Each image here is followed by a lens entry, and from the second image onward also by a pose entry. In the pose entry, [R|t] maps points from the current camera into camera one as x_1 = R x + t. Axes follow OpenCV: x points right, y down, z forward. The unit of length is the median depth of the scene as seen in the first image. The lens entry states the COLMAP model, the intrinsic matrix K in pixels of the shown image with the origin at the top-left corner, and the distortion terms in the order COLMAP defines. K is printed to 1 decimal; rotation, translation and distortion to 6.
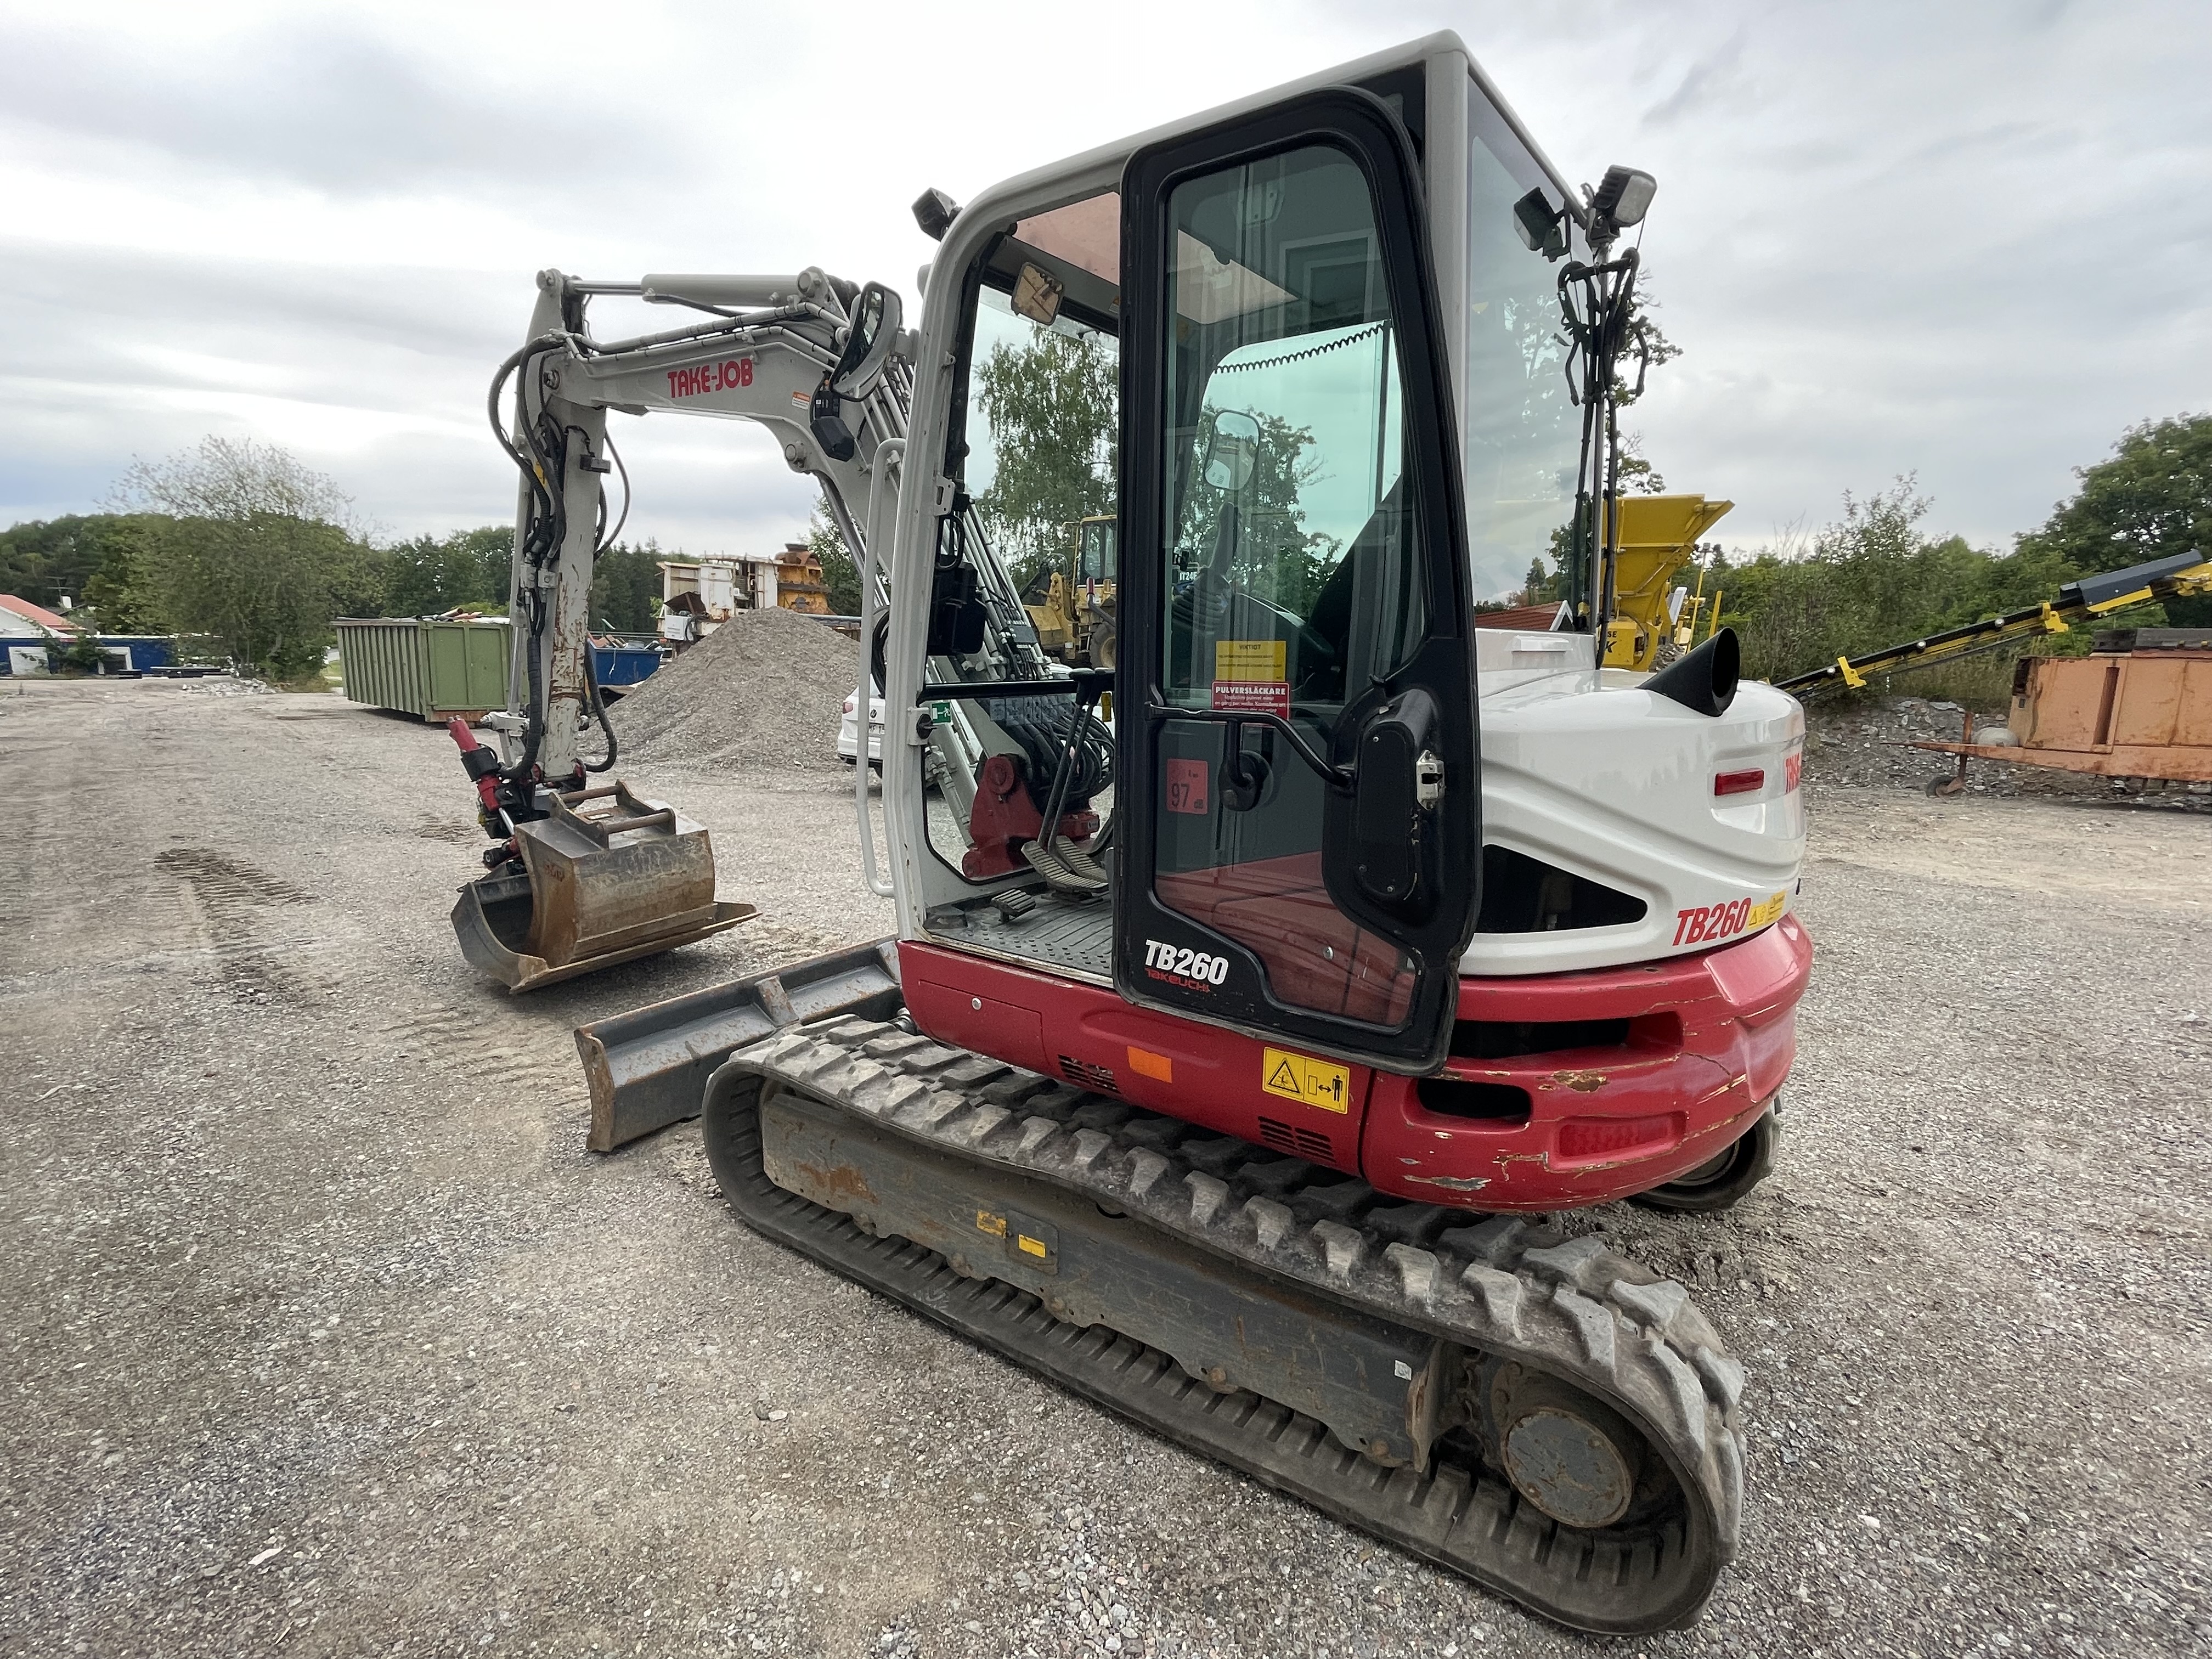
lens RADIAL K [[1053.2, 0, 1102.4], [0, 1053.2, 826.3], [0, 0, 1]] dist [-0.003566, 0.000139]
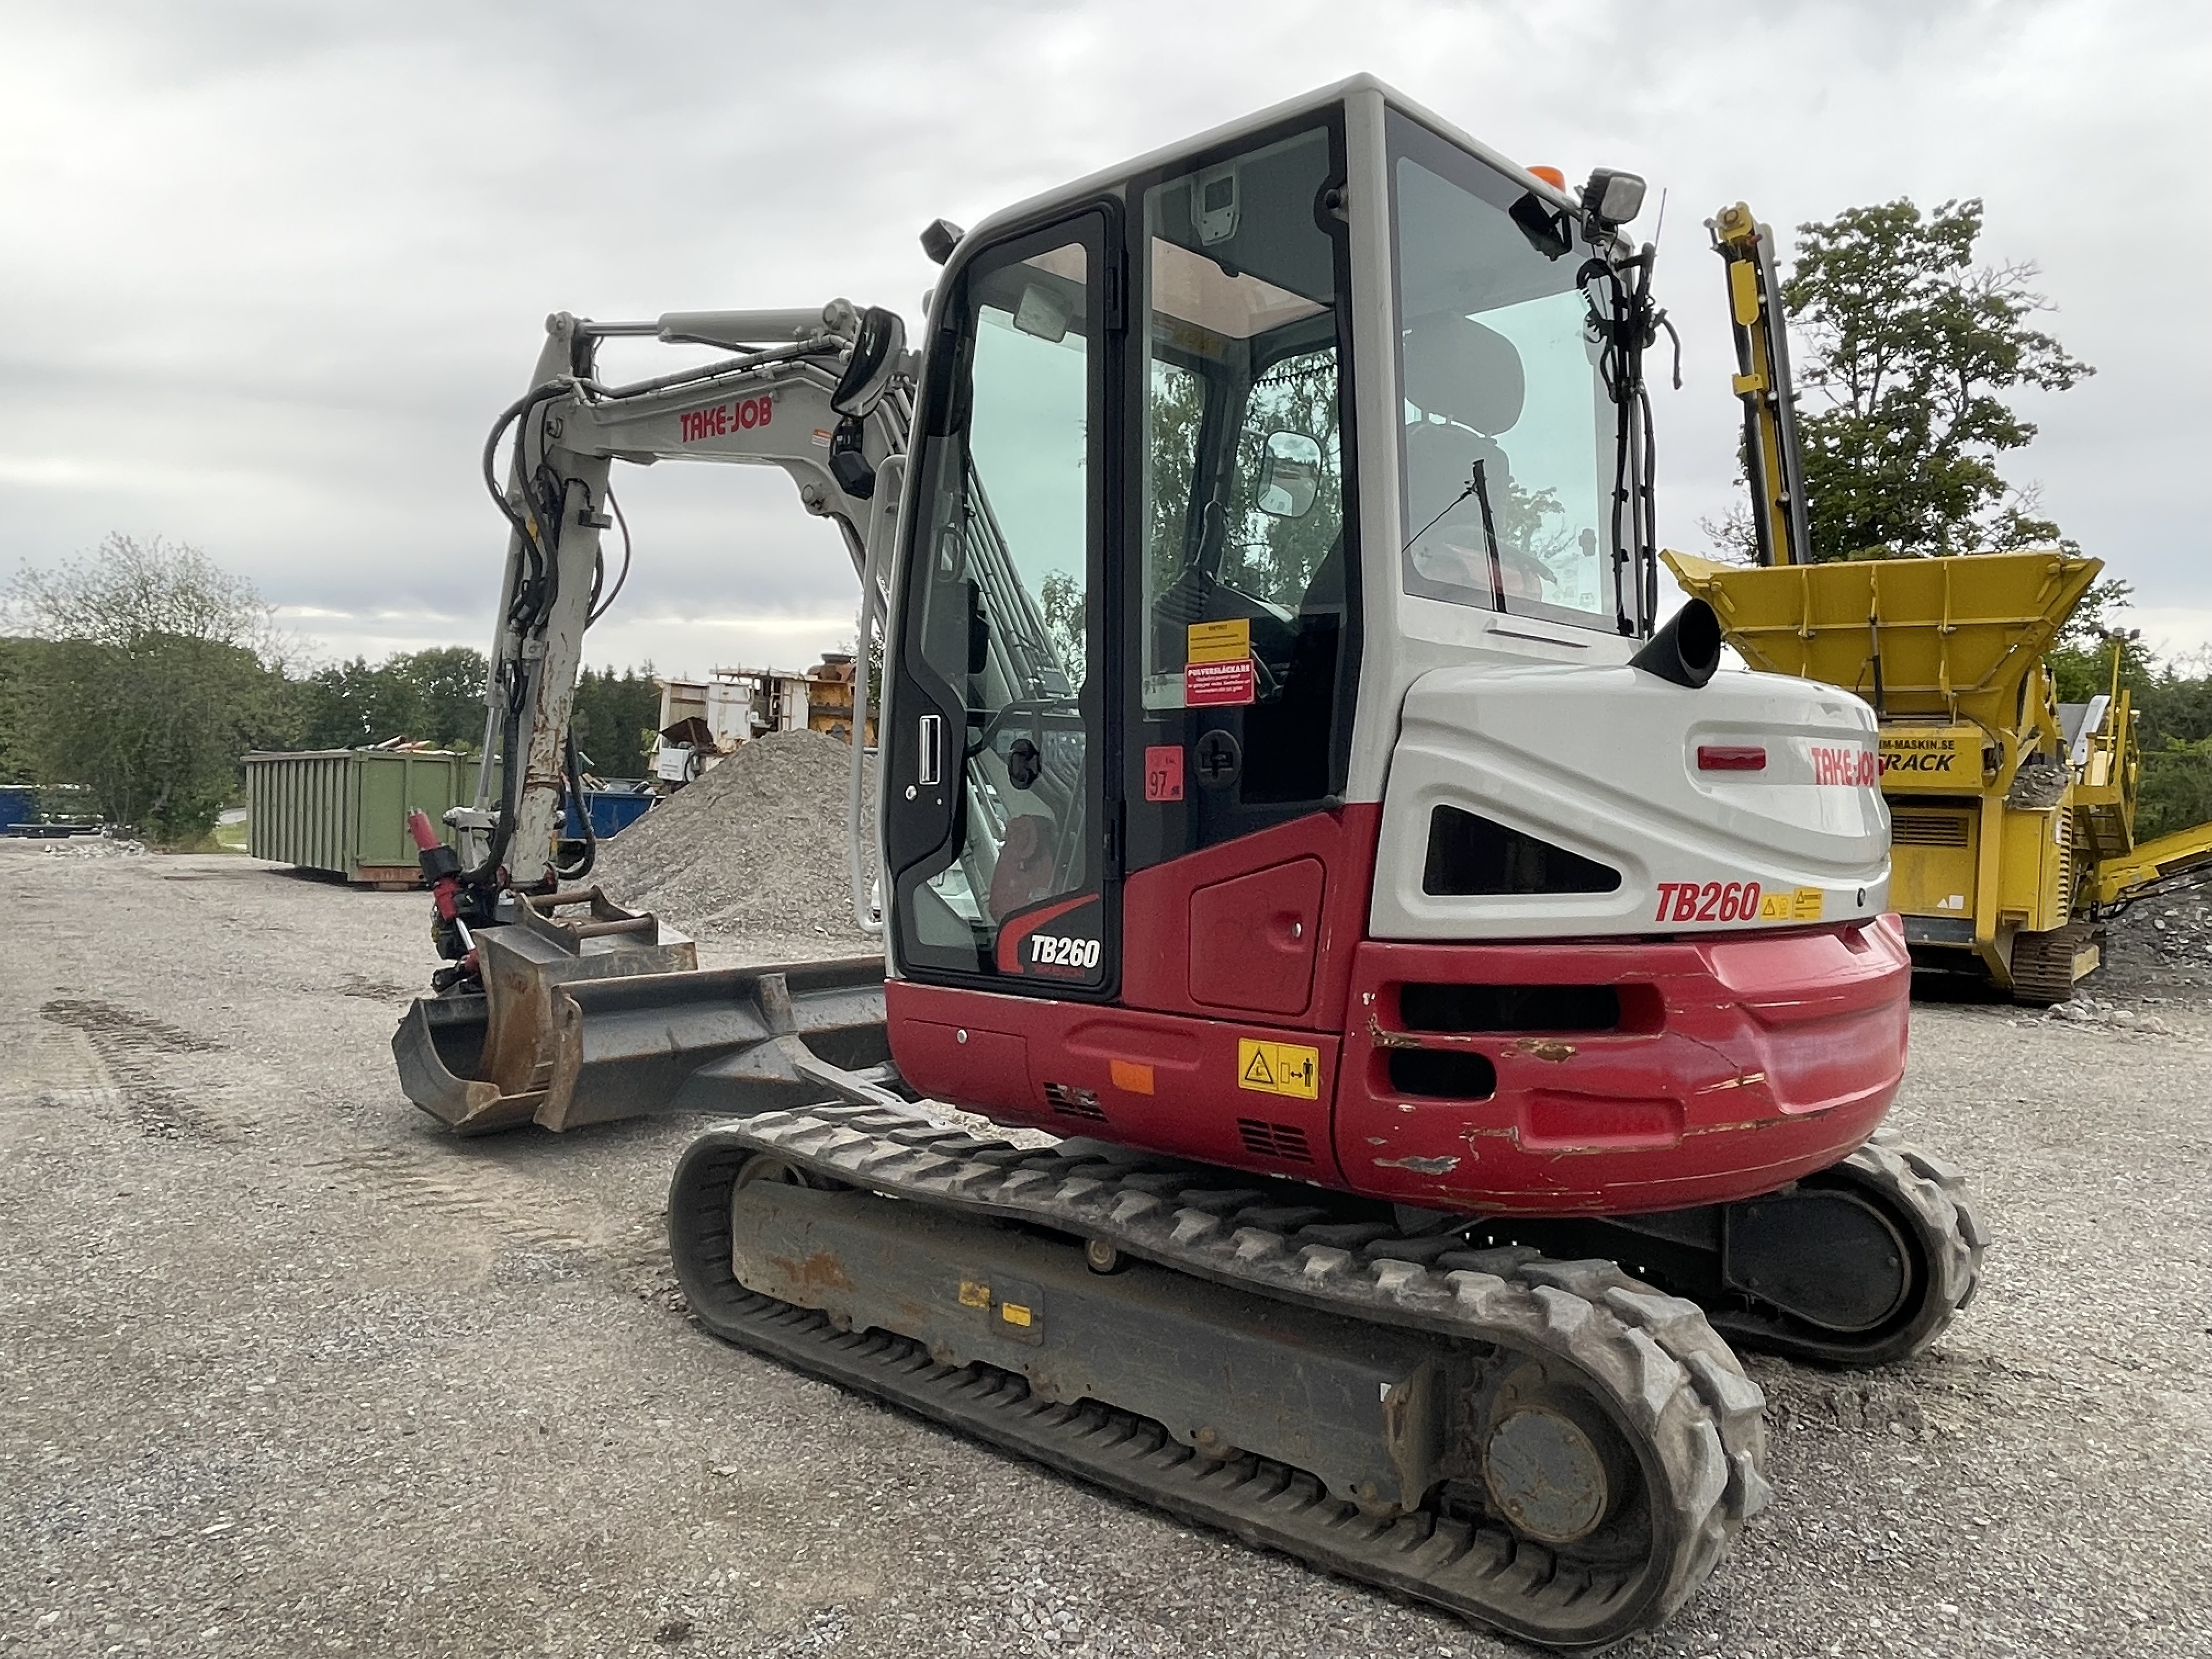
lens RADIAL K [[1552.9, 0, 1100.5], [0, 1552.9, 823.6], [0, 0, 1]] dist [-0.002928, -0.001491]
pose [[0.993945, -0.001042, -0.109877, 0.115475], [-0.016386, 0.987368, -0.157594, 0.151869], [0.108653, 0.158440, 0.981372, -0.269040]]
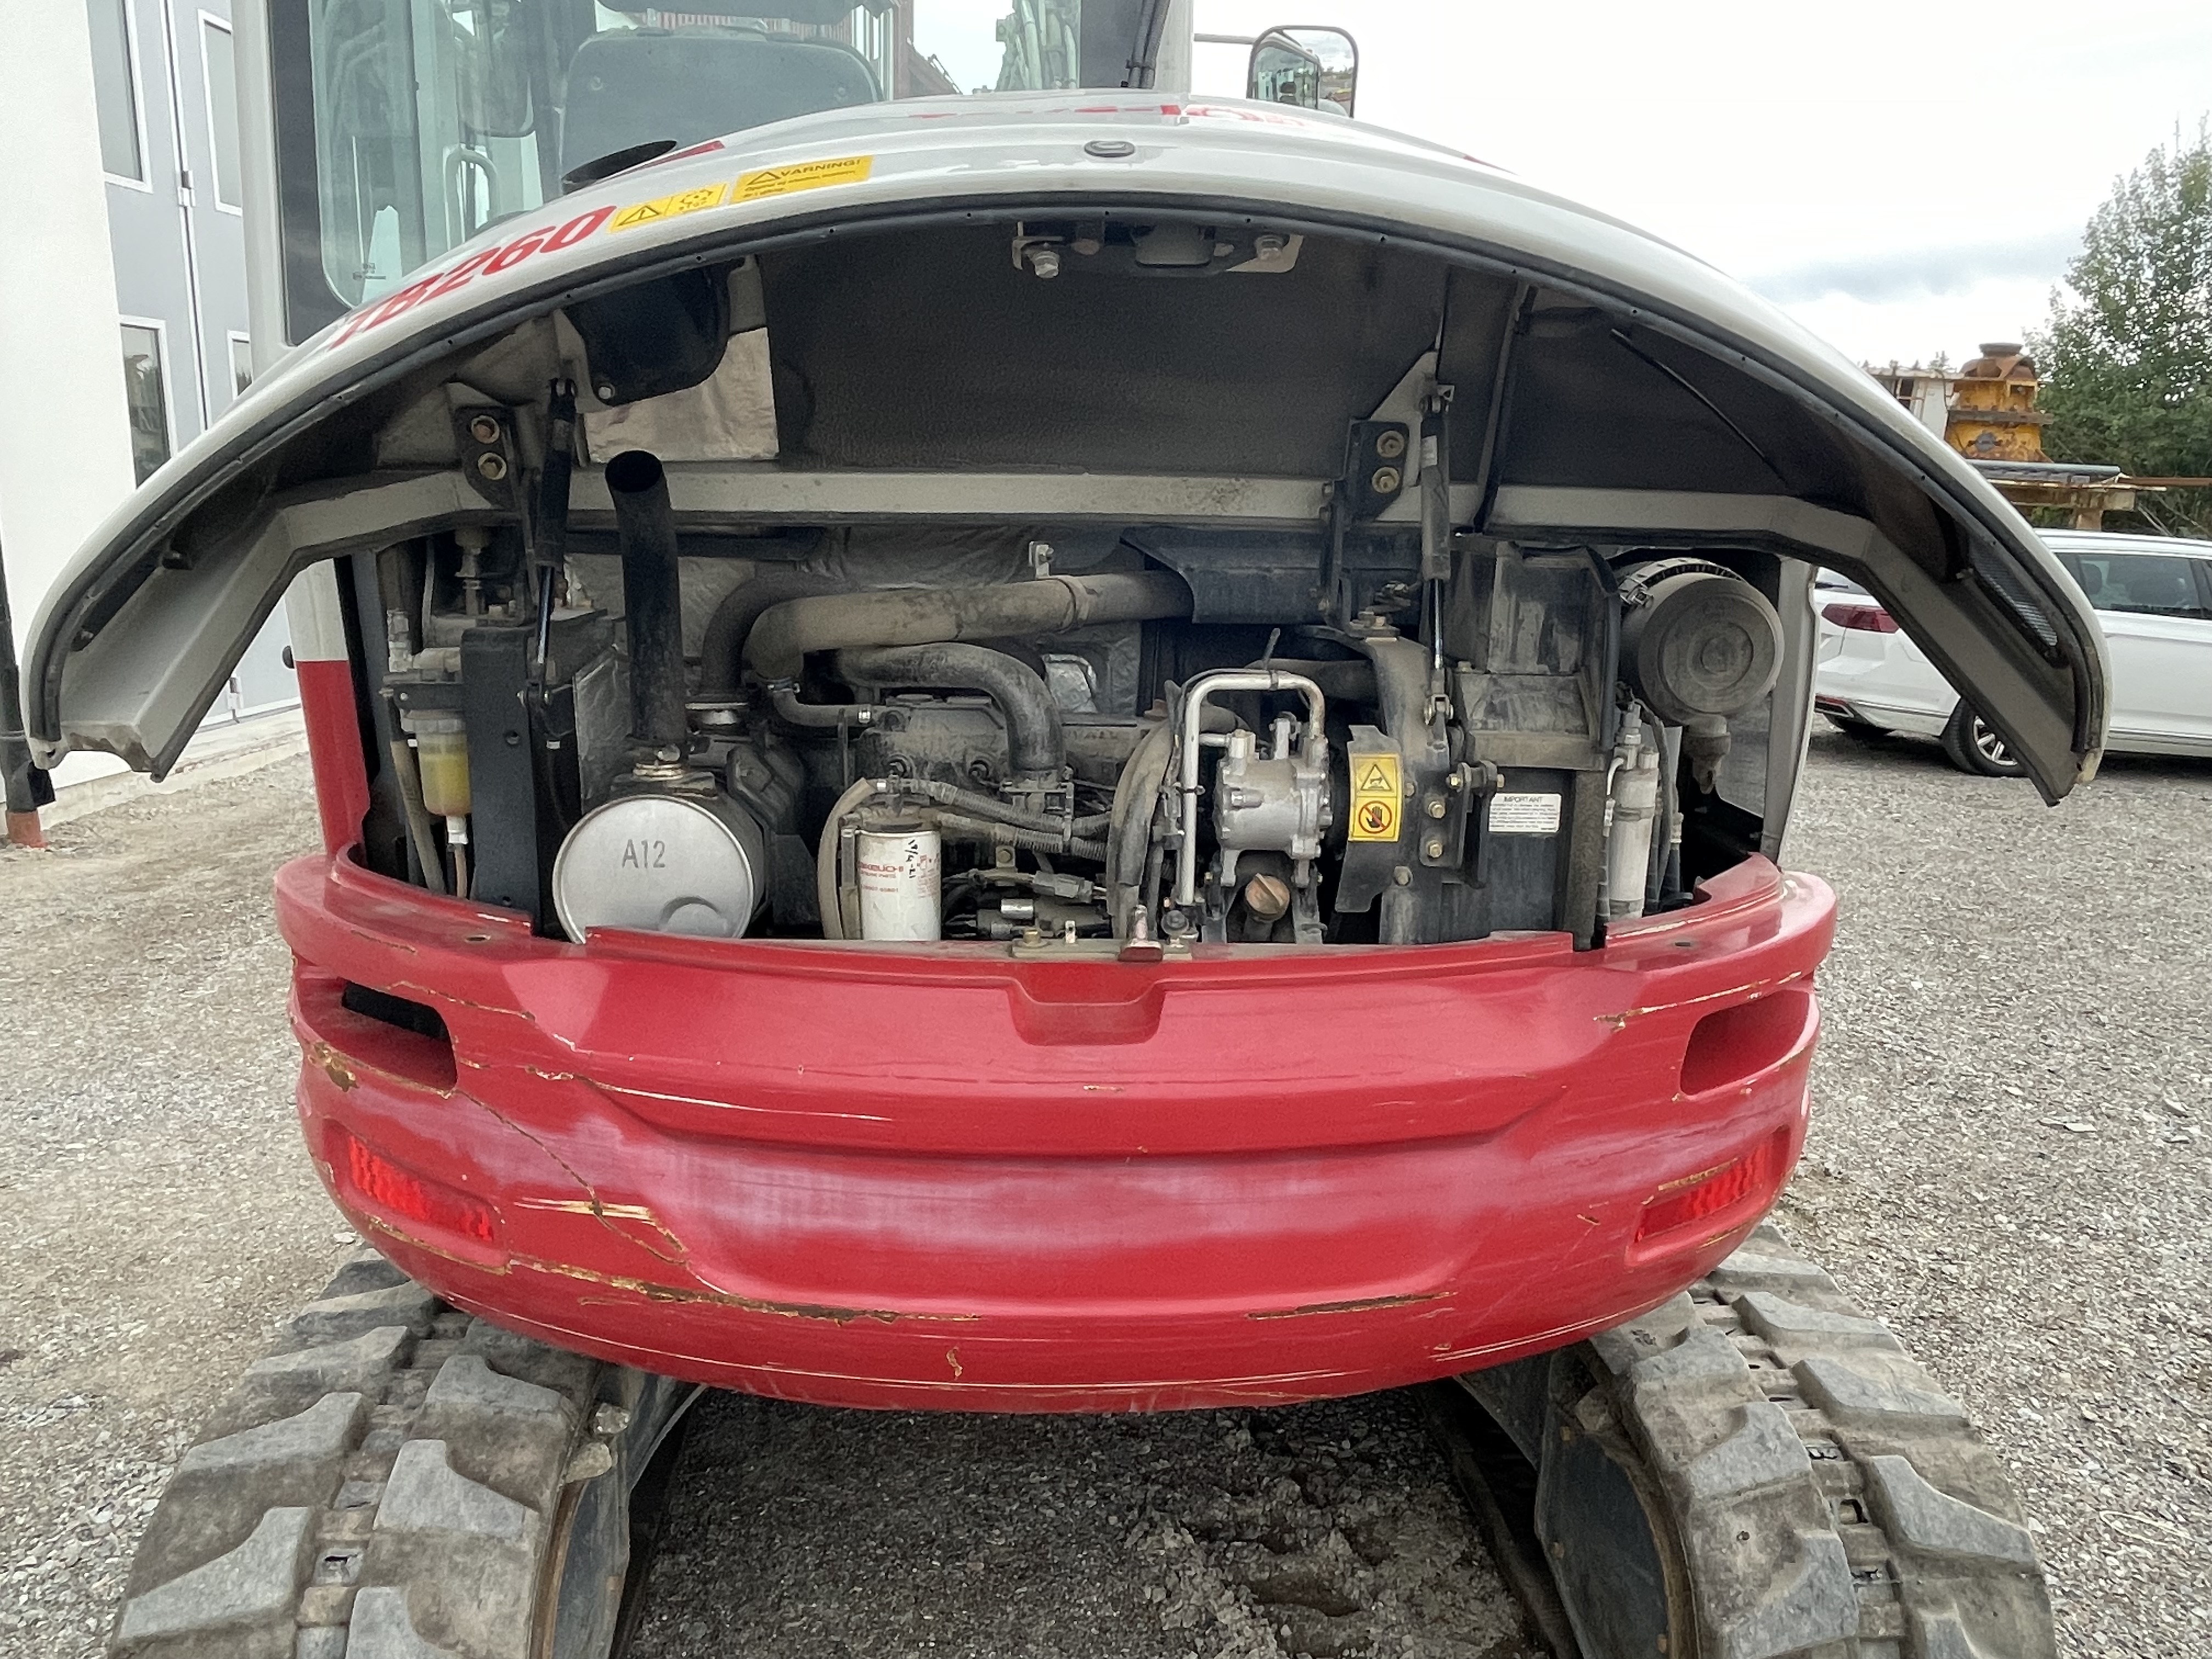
lens RADIAL K [[1552.9, 0, 1099.5], [0, 1552.9, 820.2], [0, 0, 1]] dist [-0.002928, -0.001491]
pose [[0.633597, 0.166025, -0.755639, 0.804542], [-0.149853, 0.984542, 0.090668, -0.031698], [0.759012, 0.055788, 0.648683, 0.417127]]
